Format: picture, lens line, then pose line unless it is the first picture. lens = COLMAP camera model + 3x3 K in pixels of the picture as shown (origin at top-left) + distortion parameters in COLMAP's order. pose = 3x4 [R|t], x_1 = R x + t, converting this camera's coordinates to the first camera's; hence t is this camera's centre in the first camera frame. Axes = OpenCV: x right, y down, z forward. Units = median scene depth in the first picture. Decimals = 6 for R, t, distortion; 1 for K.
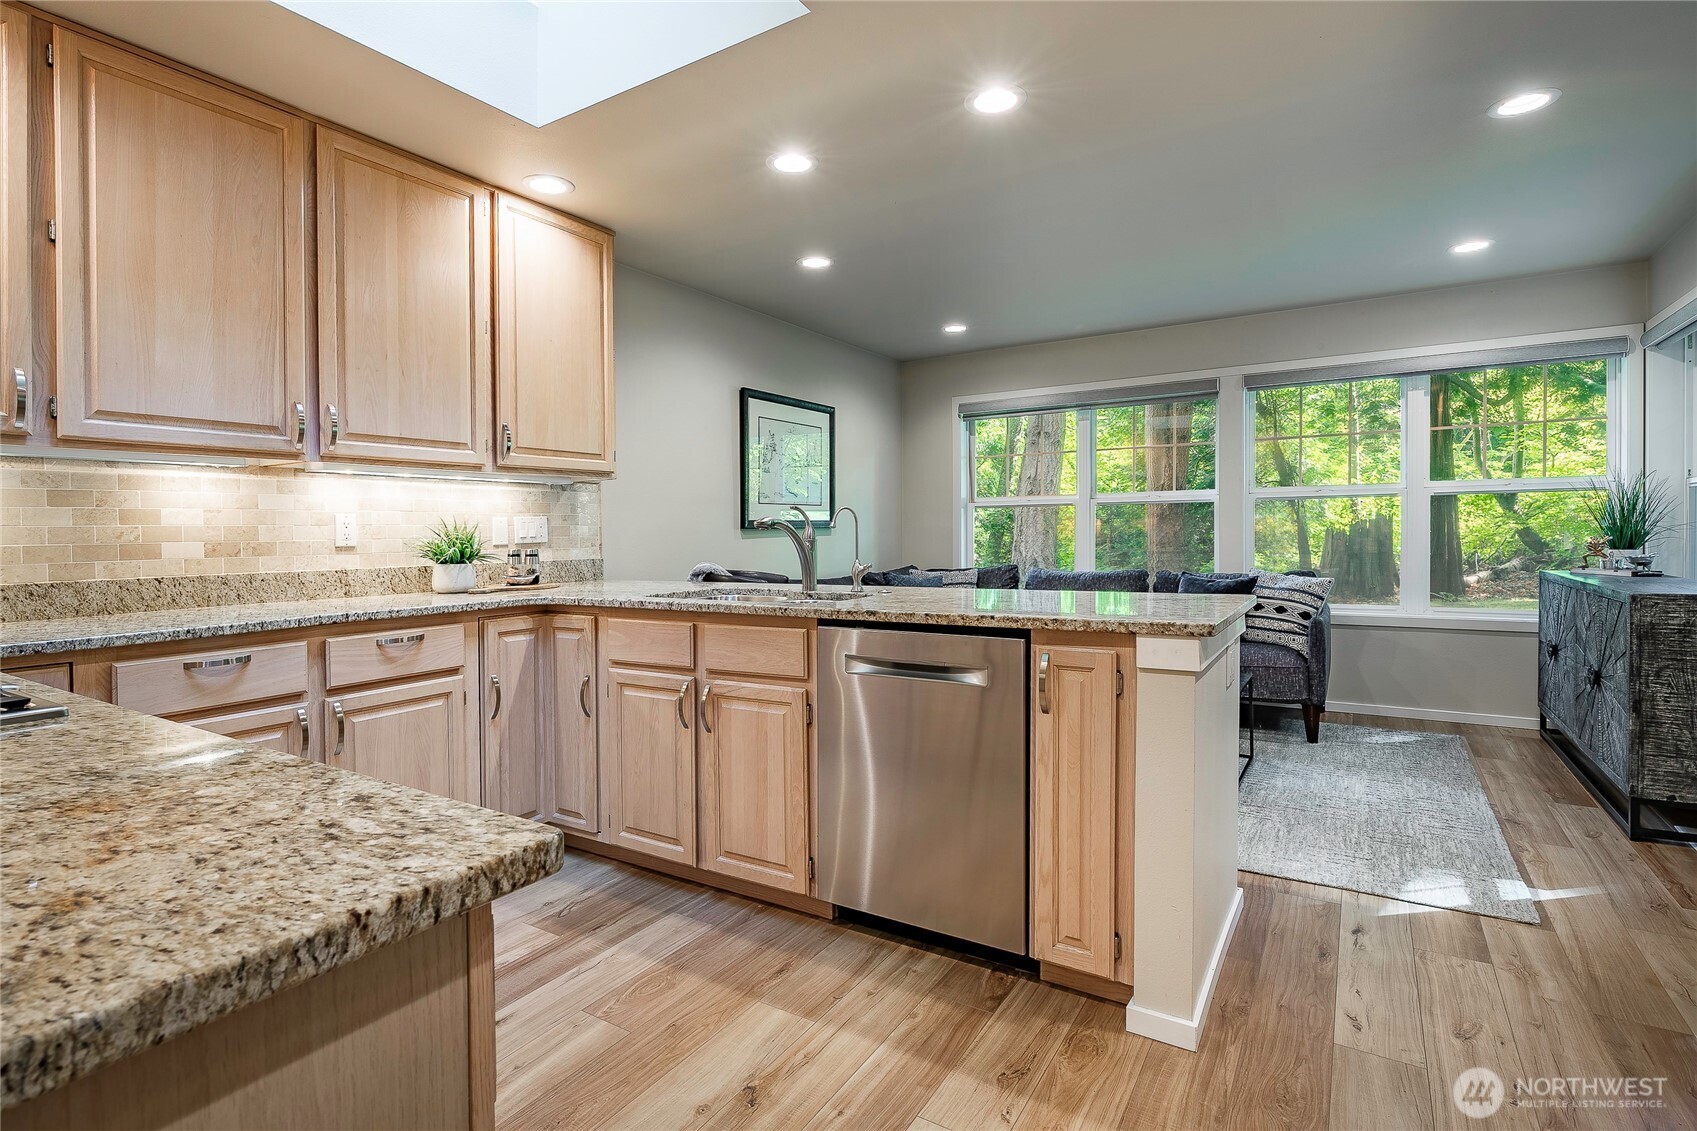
lens RADIAL K [[832.8, 0, 827.9], [0, 832.8, 556.2], [0, 0, 1]] dist [0.024832, -0.018136]
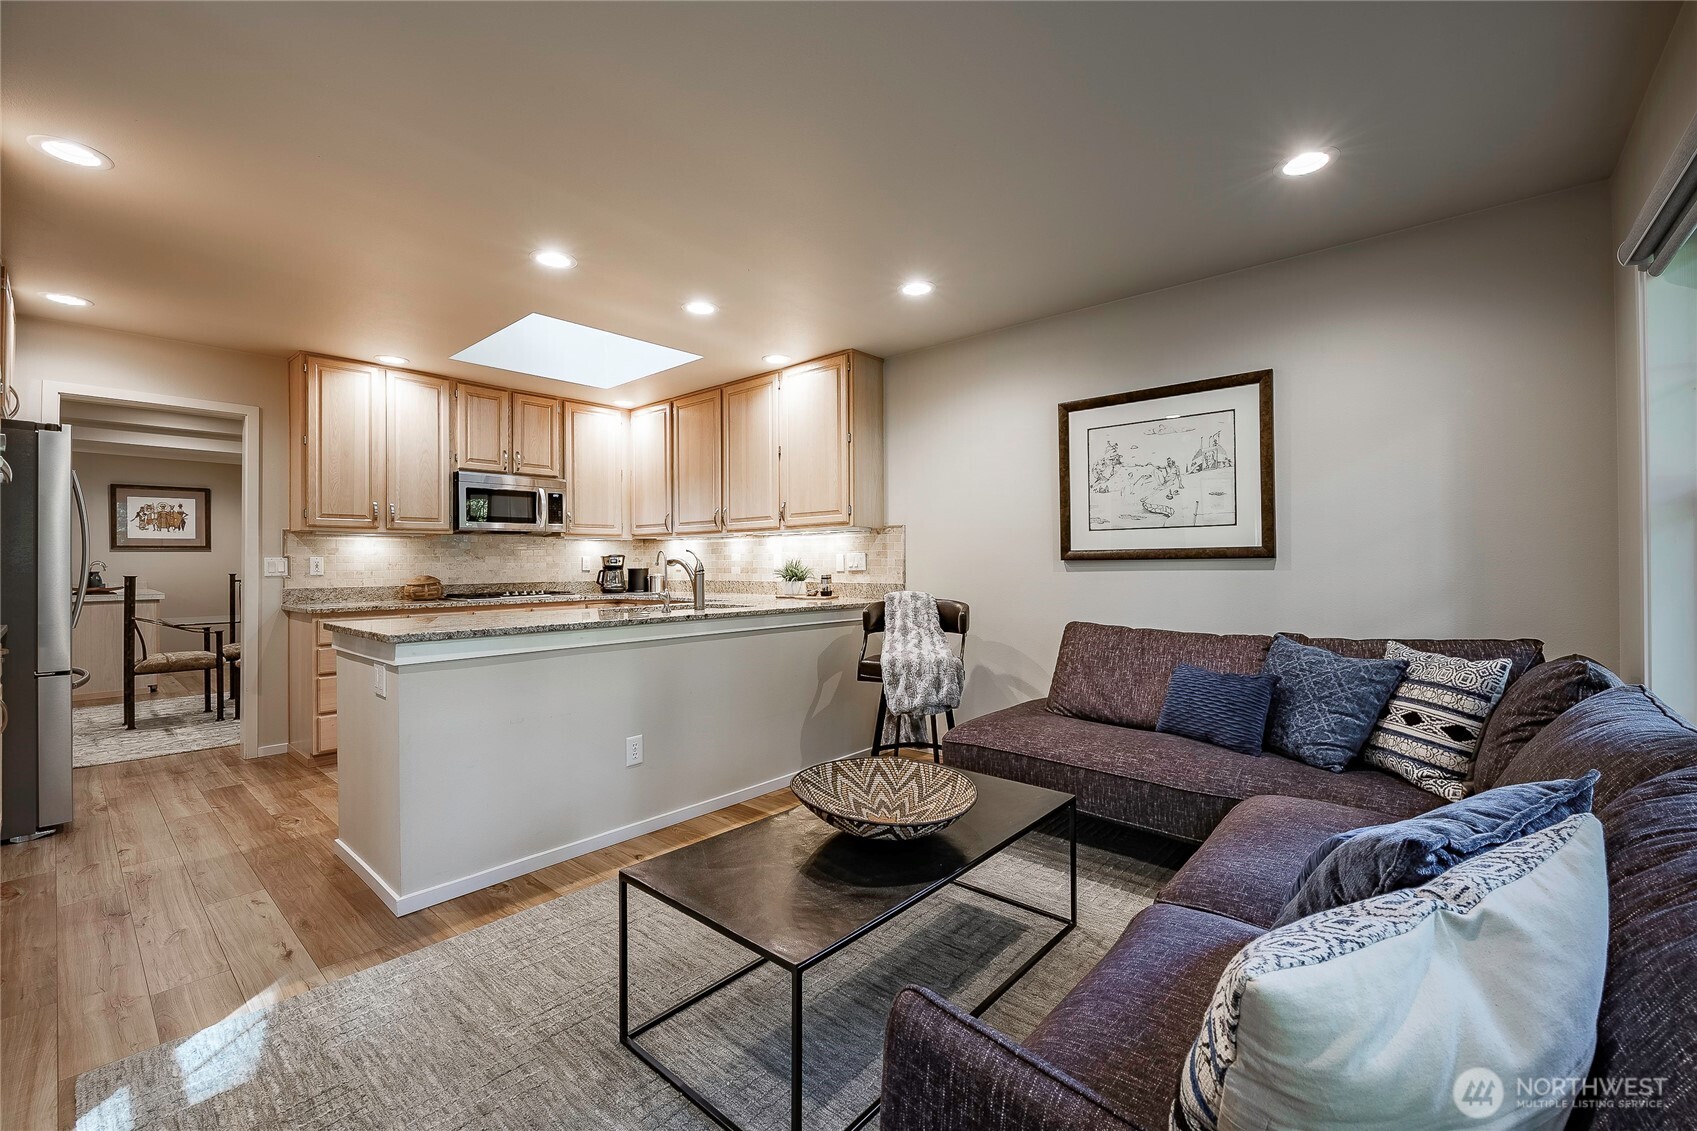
lens RADIAL K [[691.5, 0, 848.5], [0, 691.5, 565.5], [0, 0, 1]] dist [-0.009162, -0.002572]
pose [[-0.144804, 0.016605, -0.989321, 0.867197], [-0.020710, 0.999589, 0.019808, -0.048870], [0.989244, 0.023358, -0.144400, 1.144285]]
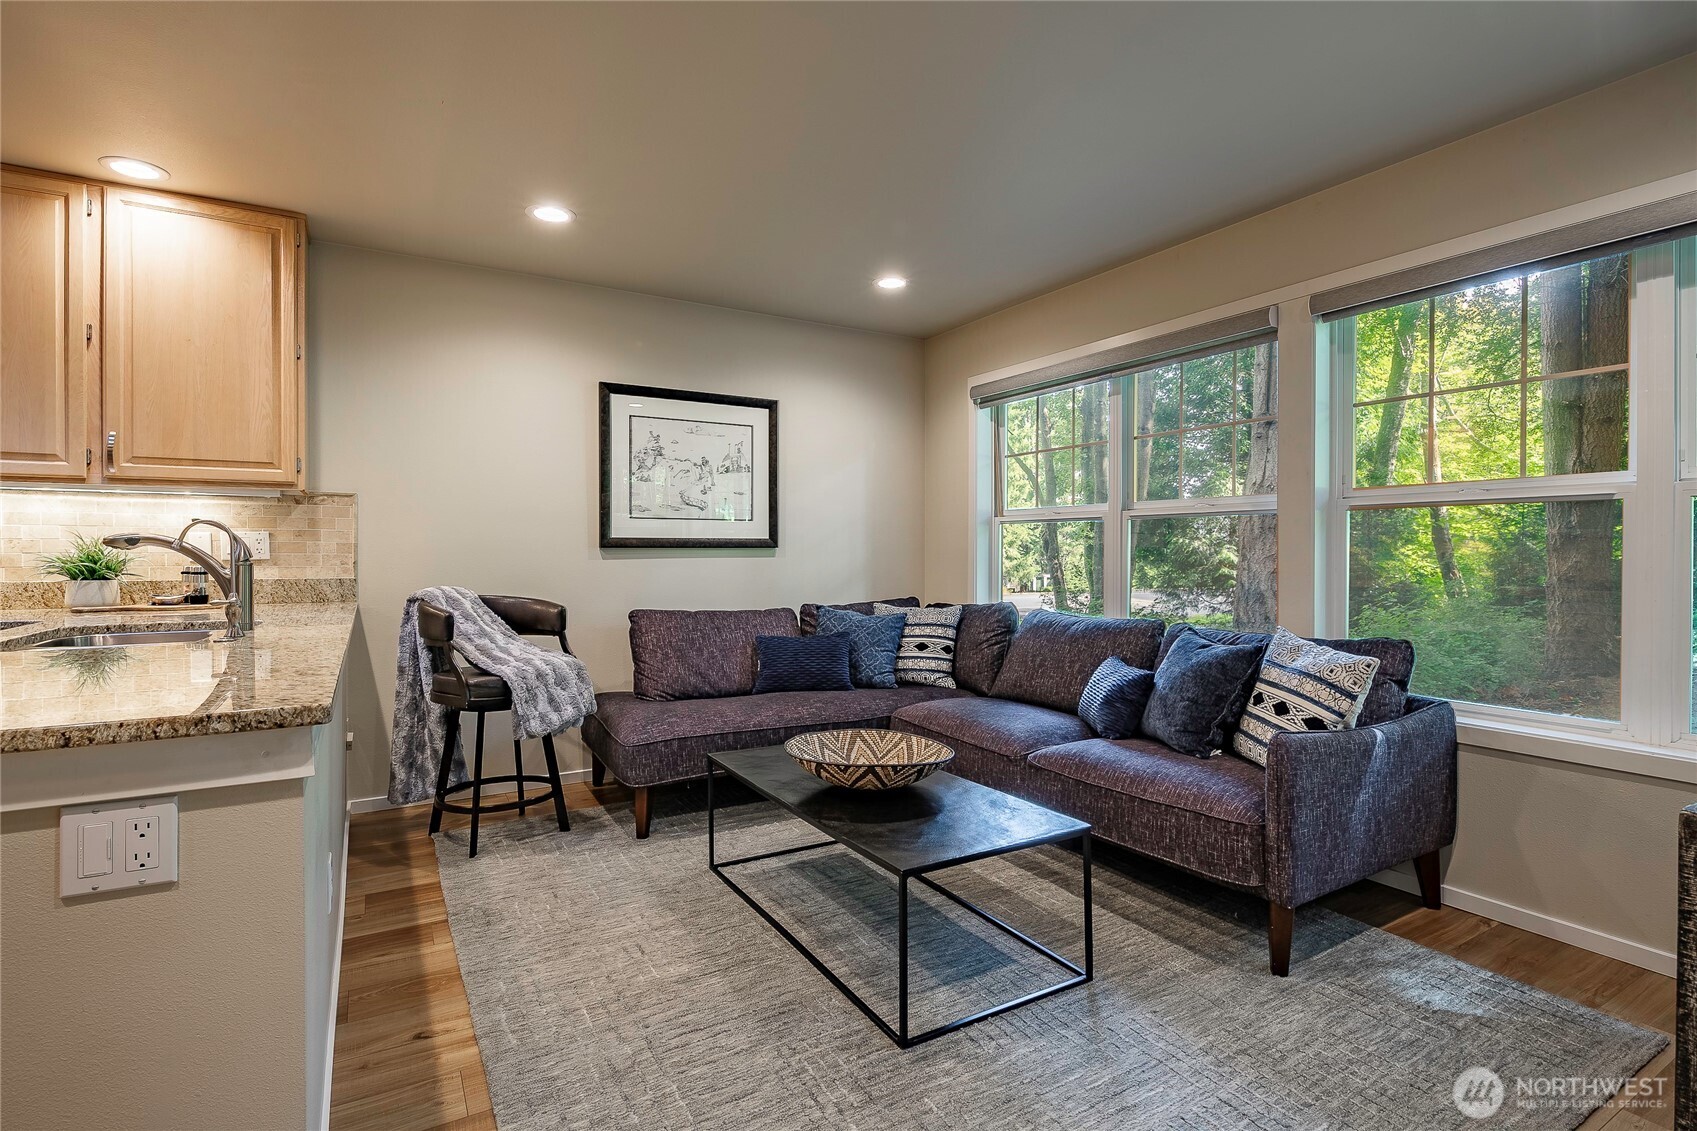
lens RADIAL K [[832.8, 0, 827.9], [0, 832.8, 556.2], [0, 0, 1]] dist [0.024832, -0.018136]
pose [[0.887789, 0.018529, -0.459878, 0.645716], [-0.027840, 0.999522, -0.013473, -0.024857], [0.459409, 0.024764, 0.887880, 0.456039]]
